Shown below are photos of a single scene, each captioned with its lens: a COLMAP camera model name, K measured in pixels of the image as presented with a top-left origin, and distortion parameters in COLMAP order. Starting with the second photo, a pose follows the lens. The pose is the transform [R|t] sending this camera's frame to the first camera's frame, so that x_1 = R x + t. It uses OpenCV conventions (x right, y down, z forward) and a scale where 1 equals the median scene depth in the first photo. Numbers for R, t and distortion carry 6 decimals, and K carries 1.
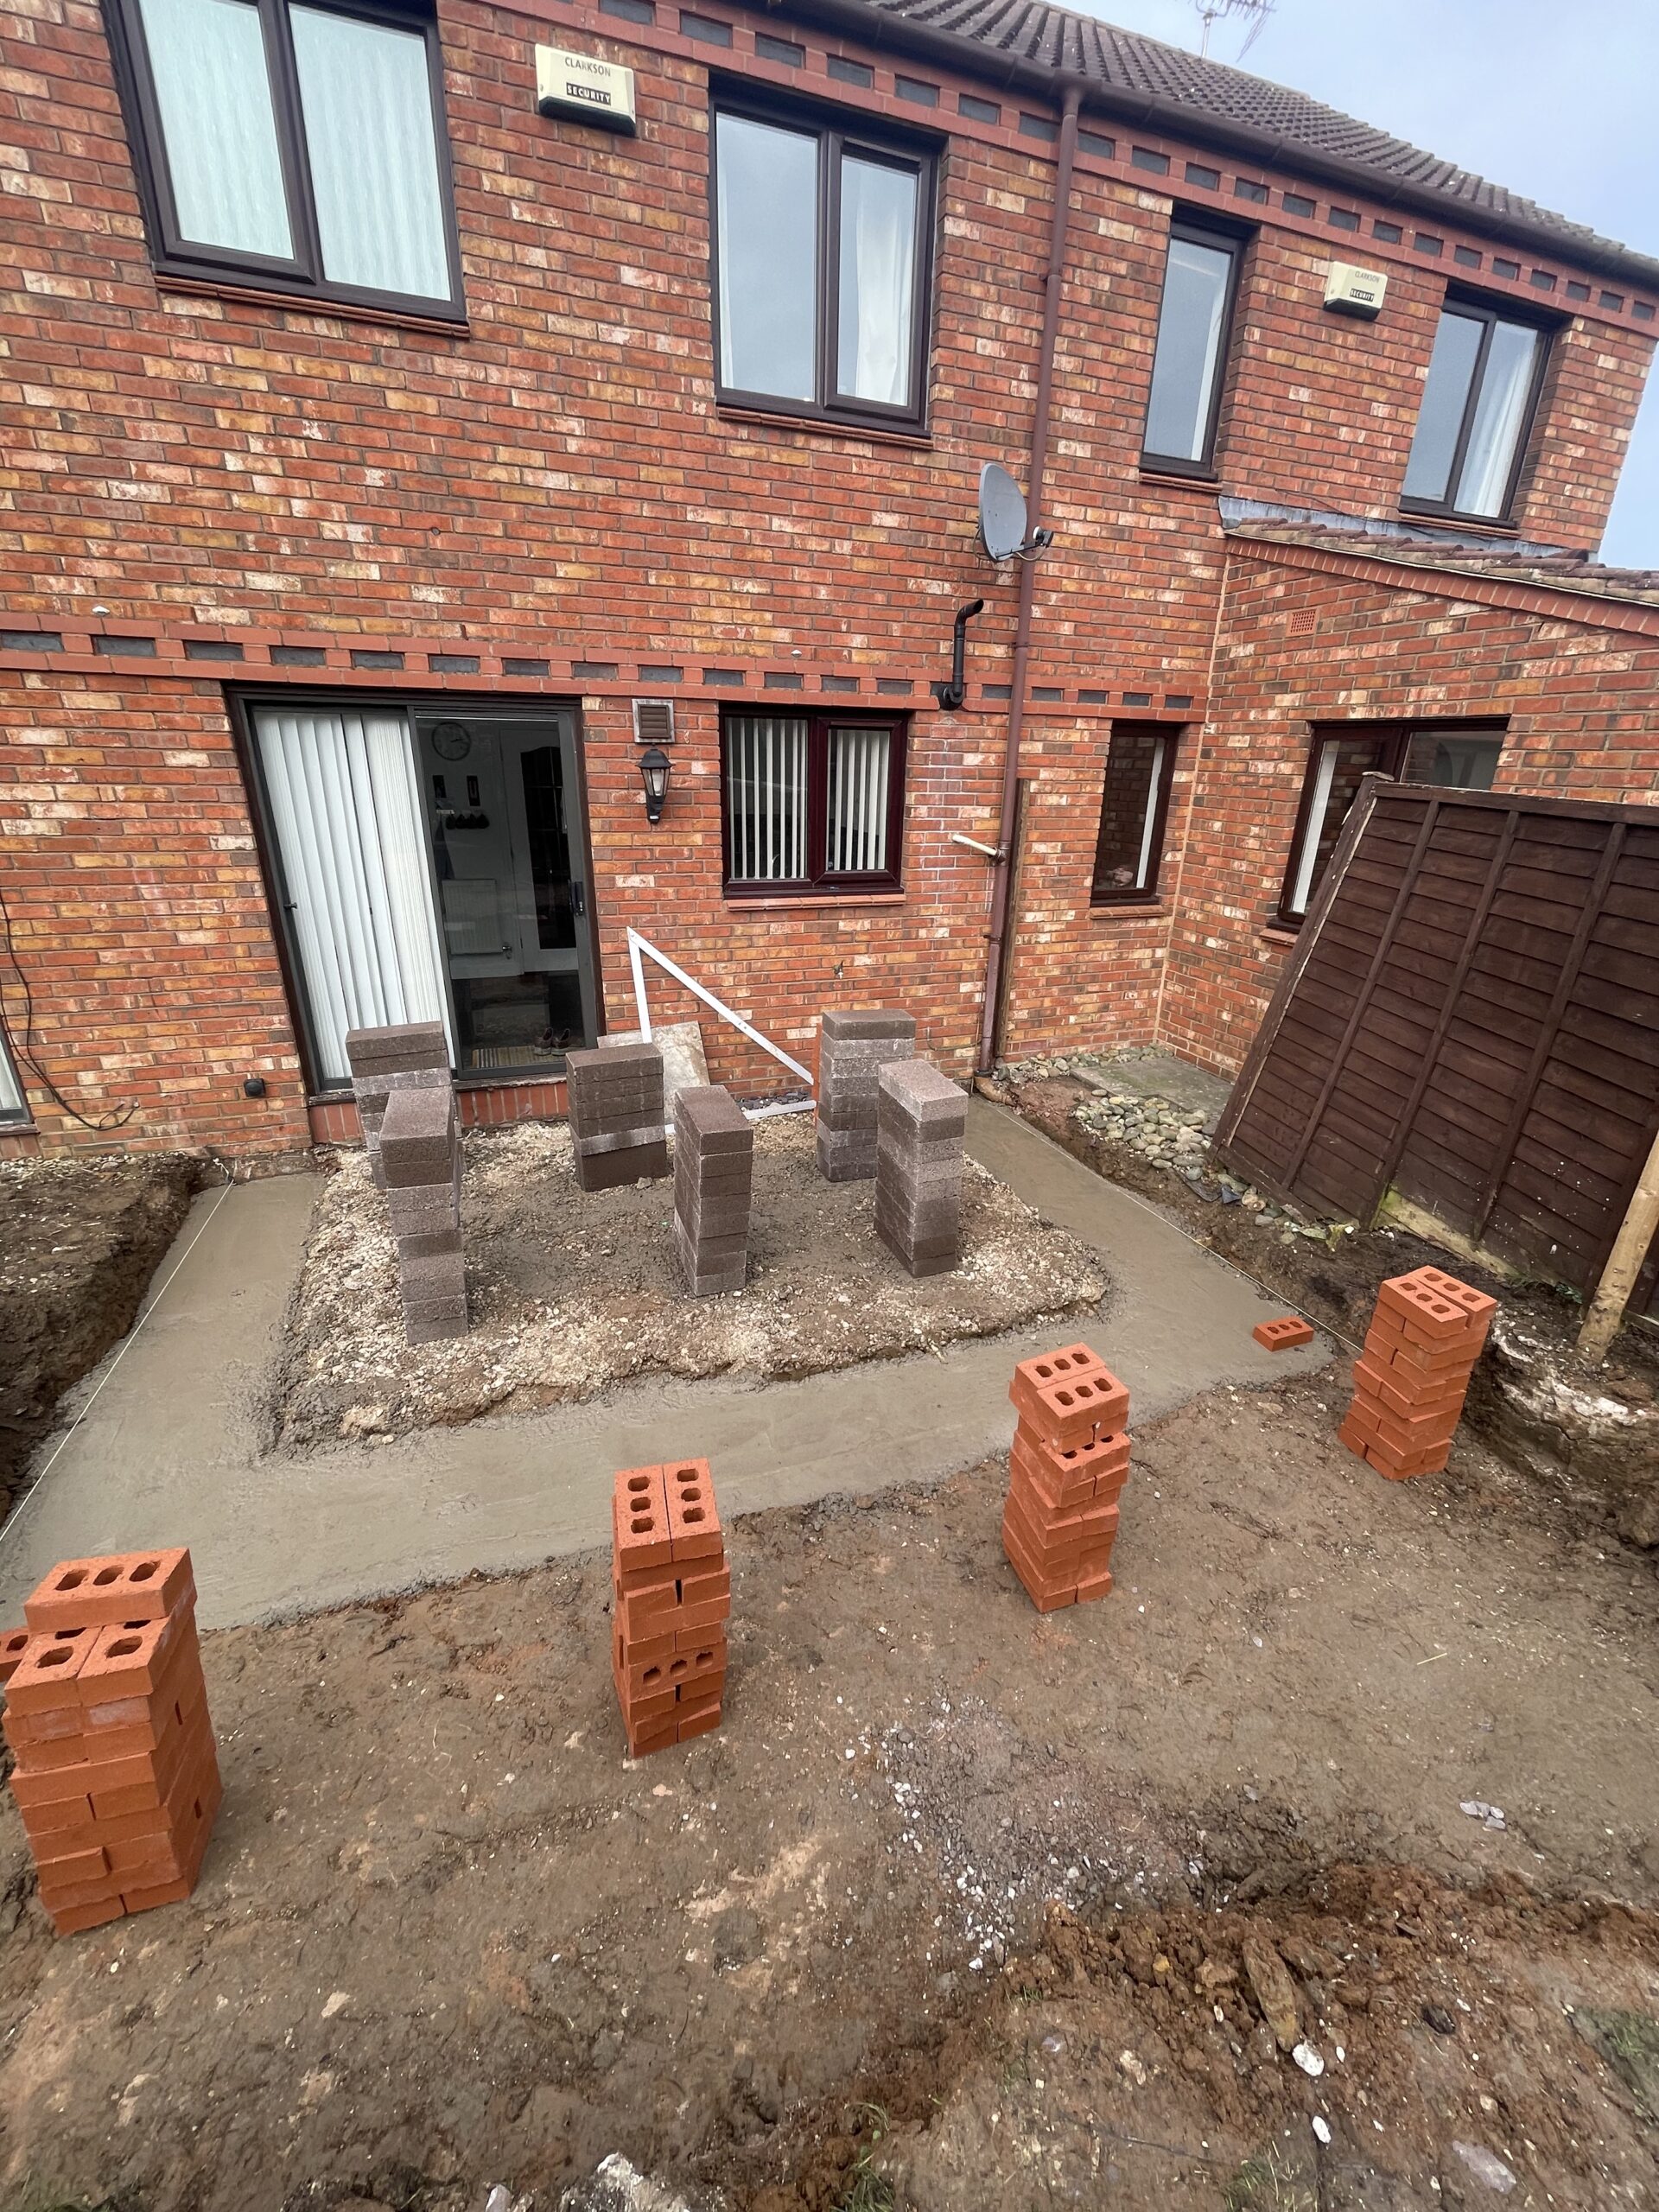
lens RADIAL K [[891.7, 0, 836.0], [0, 891.7, 1102.8], [0, 0, 1]] dist [-0.008017, 0.002829]
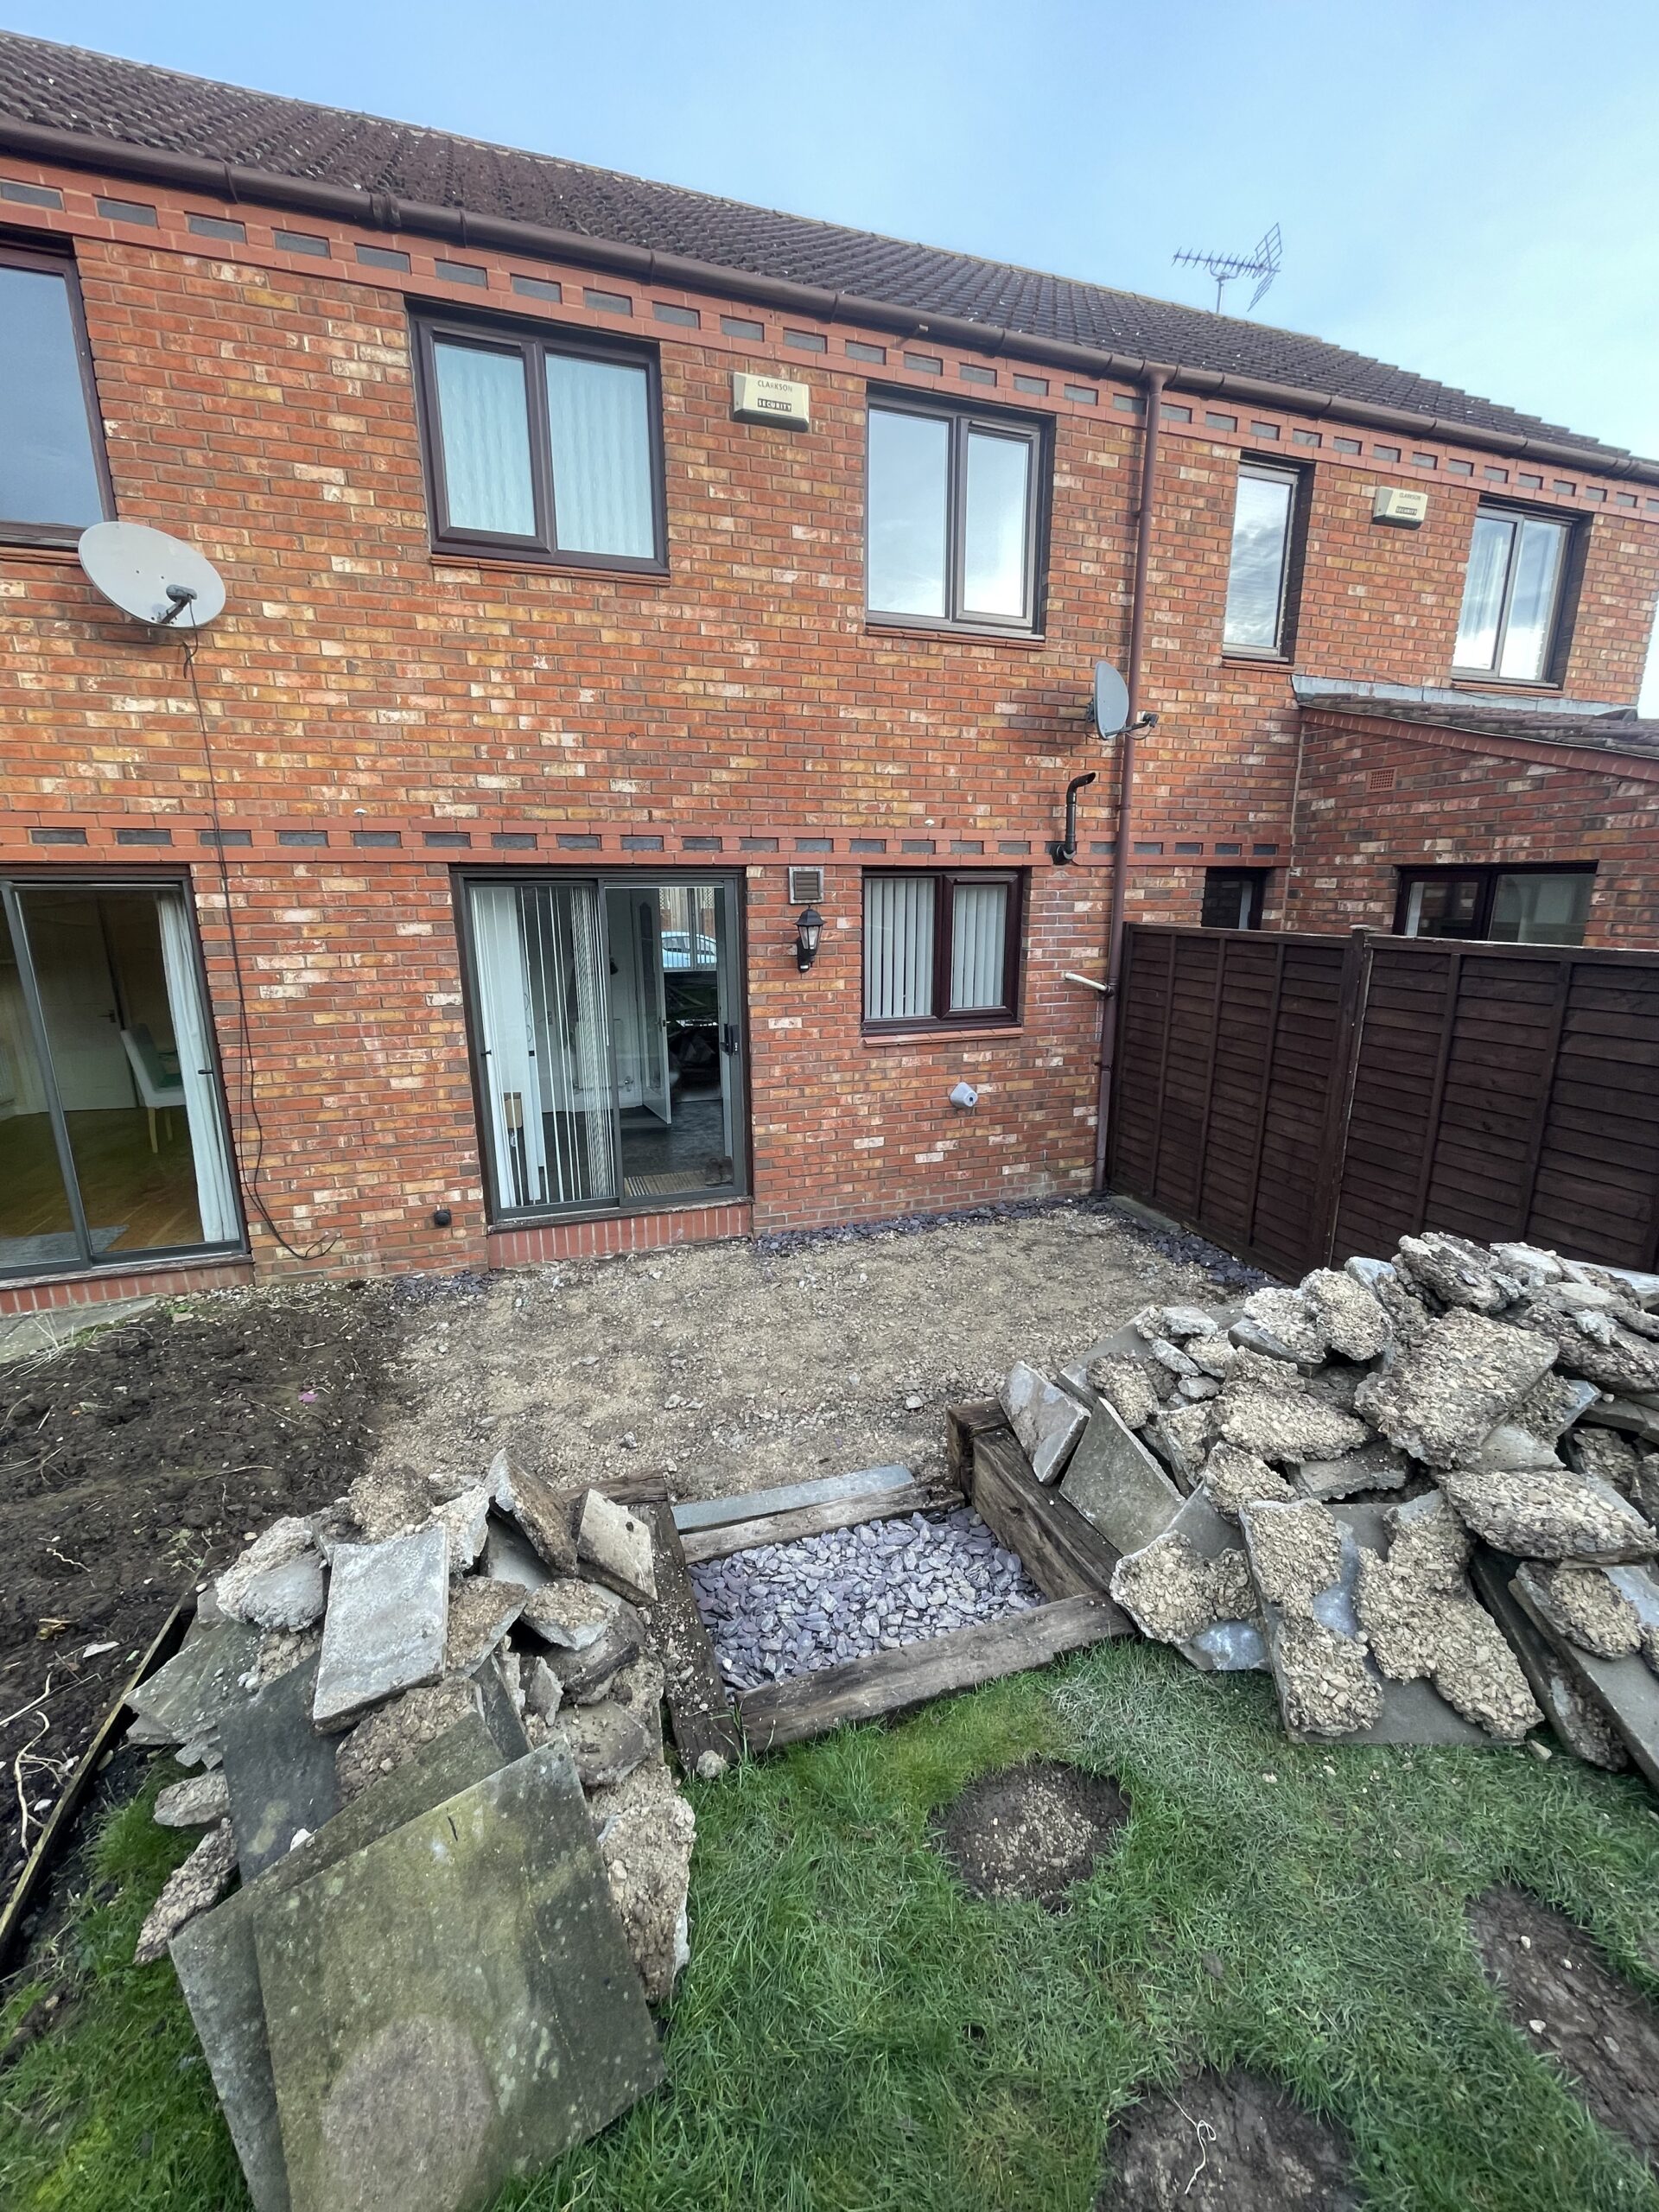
lens RADIAL K [[891.7, 0, 836.4], [0, 891.7, 1099.8], [0, 0, 1]] dist [-0.008017, 0.002829]
pose [[0.999210, -0.018451, -0.035203, -0.138143], [0.013564, 0.990844, -0.134330, -0.007718], [0.037360, 0.133746, 0.990311, -0.078204]]
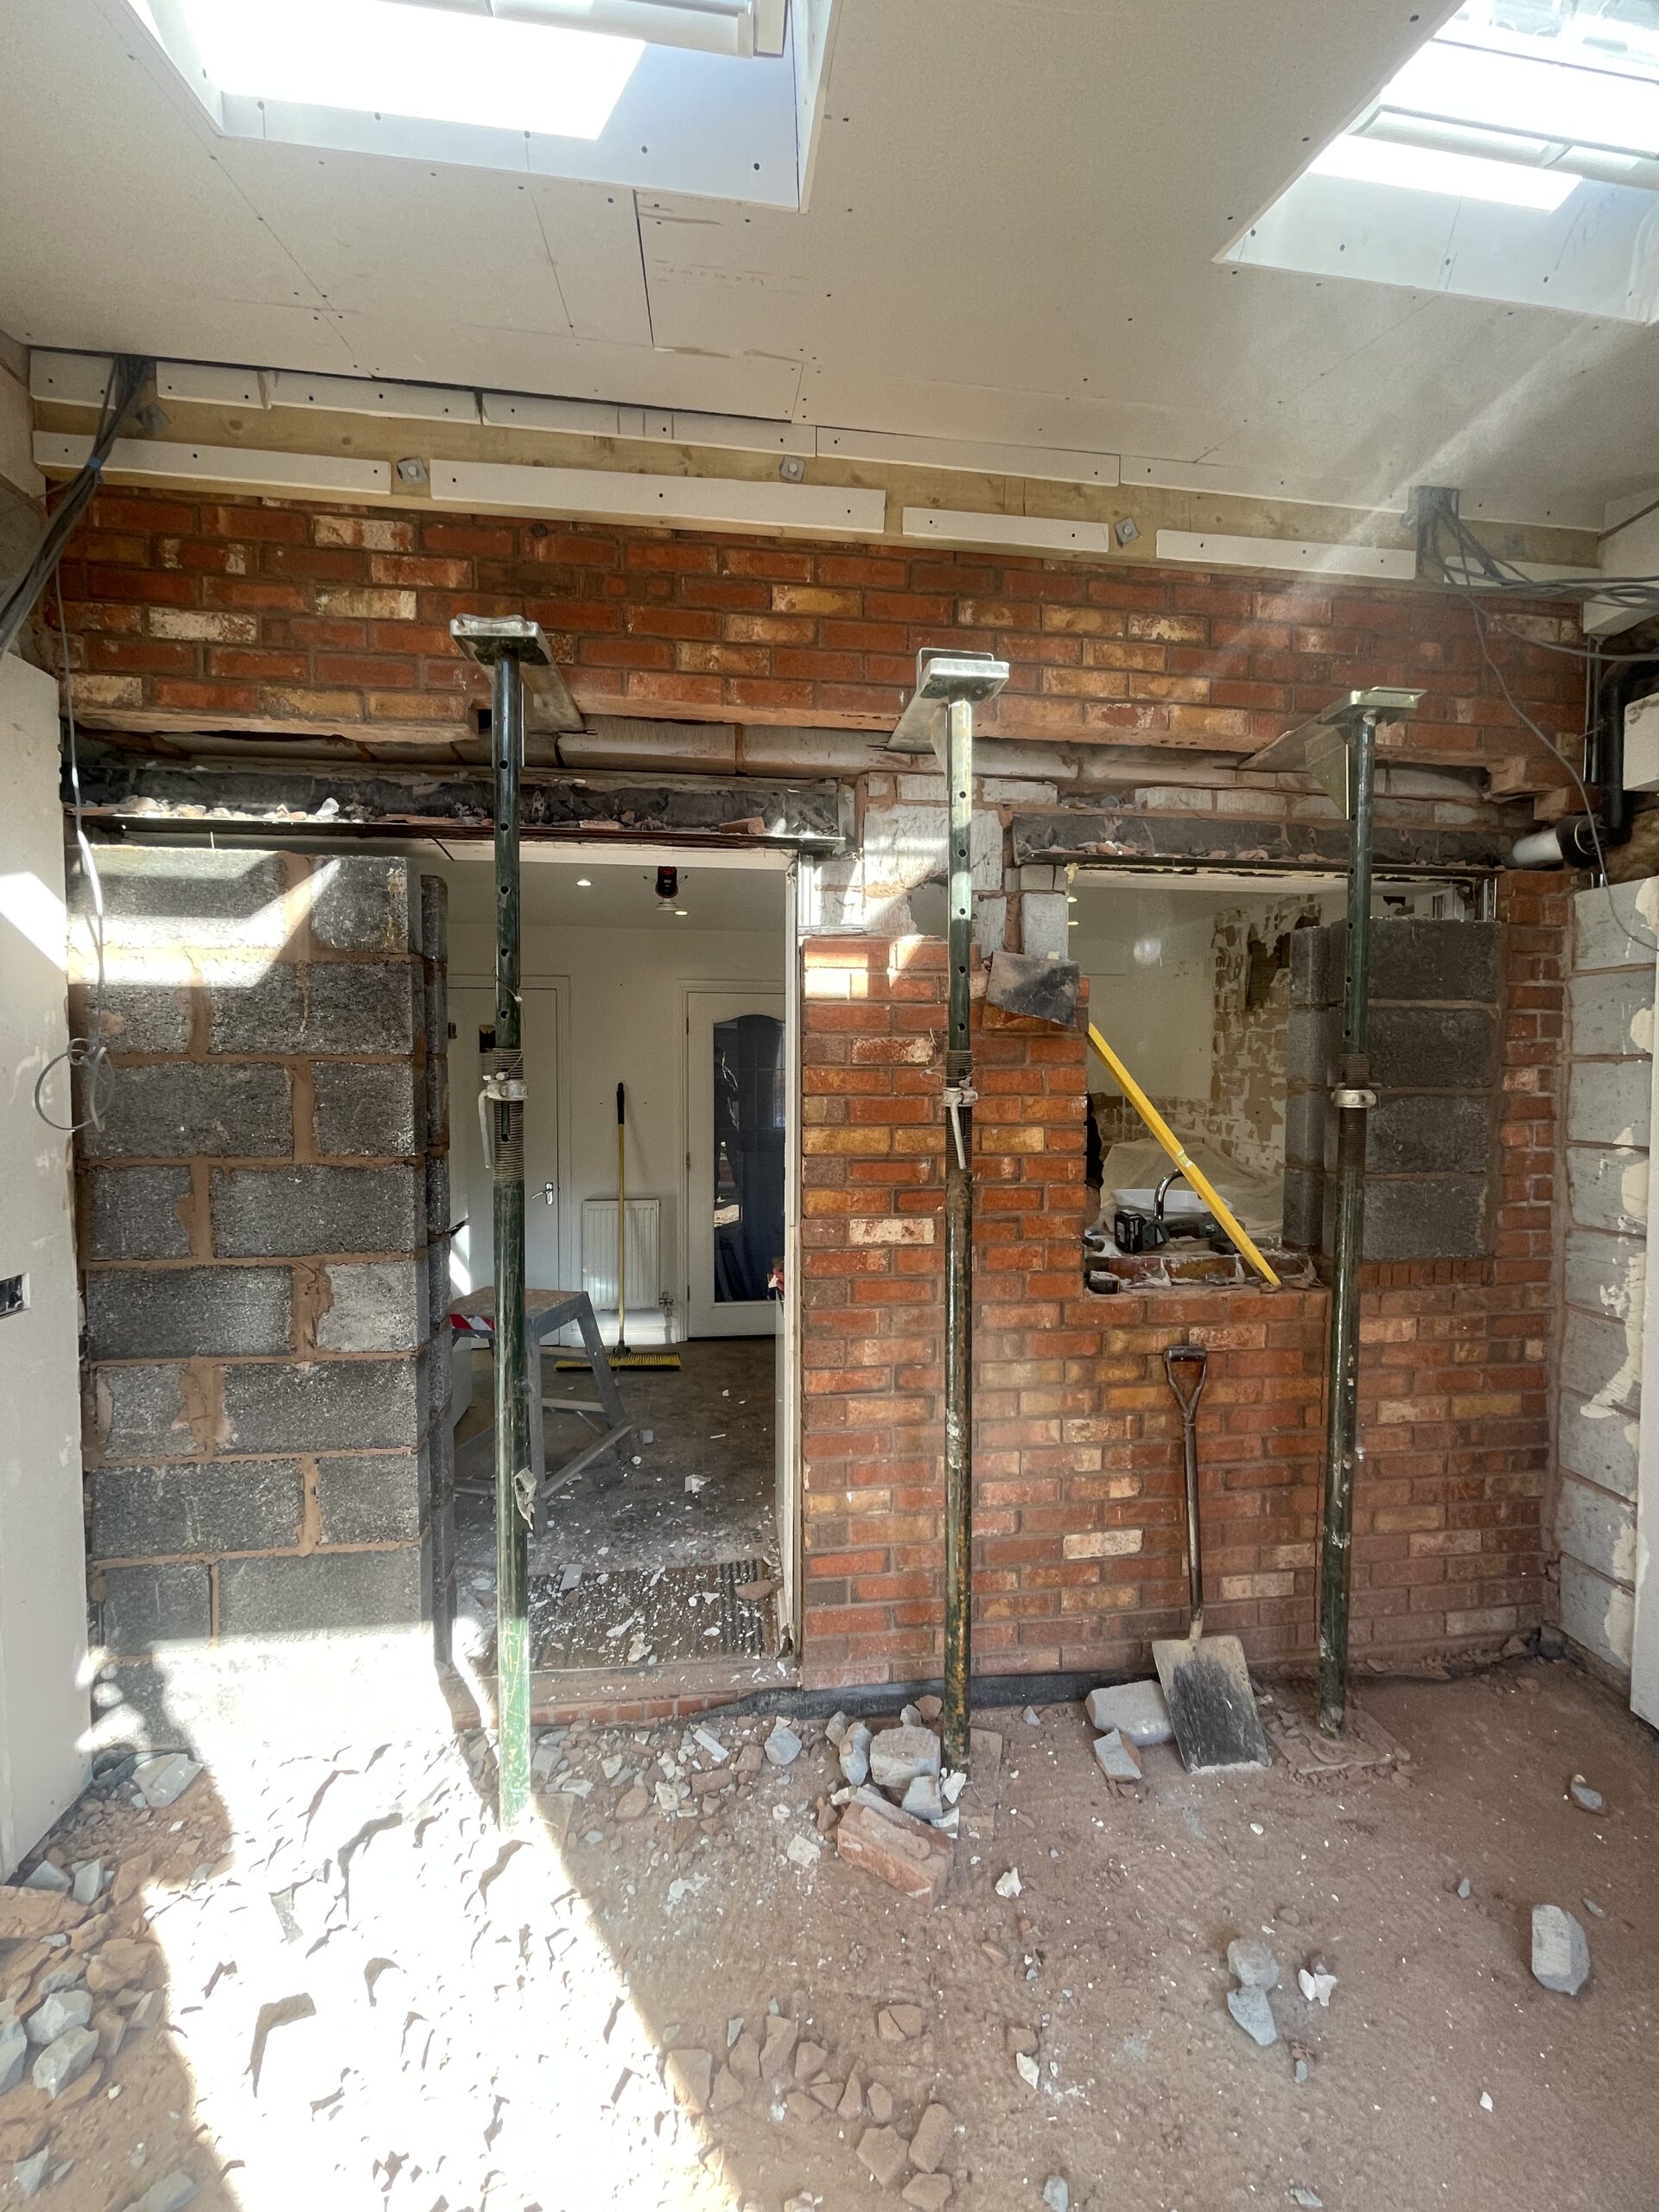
lens RADIAL K [[891.7, 0, 845.7], [0, 891.7, 1086.5], [0, 0, 1]] dist [-0.008017, 0.002829]
pose [[0.976313, -0.010281, -0.216120, -0.168144], [-0.062606, 0.942717, -0.327666, -0.188865], [0.207109, 0.333435, 0.919743, 0.629264]]
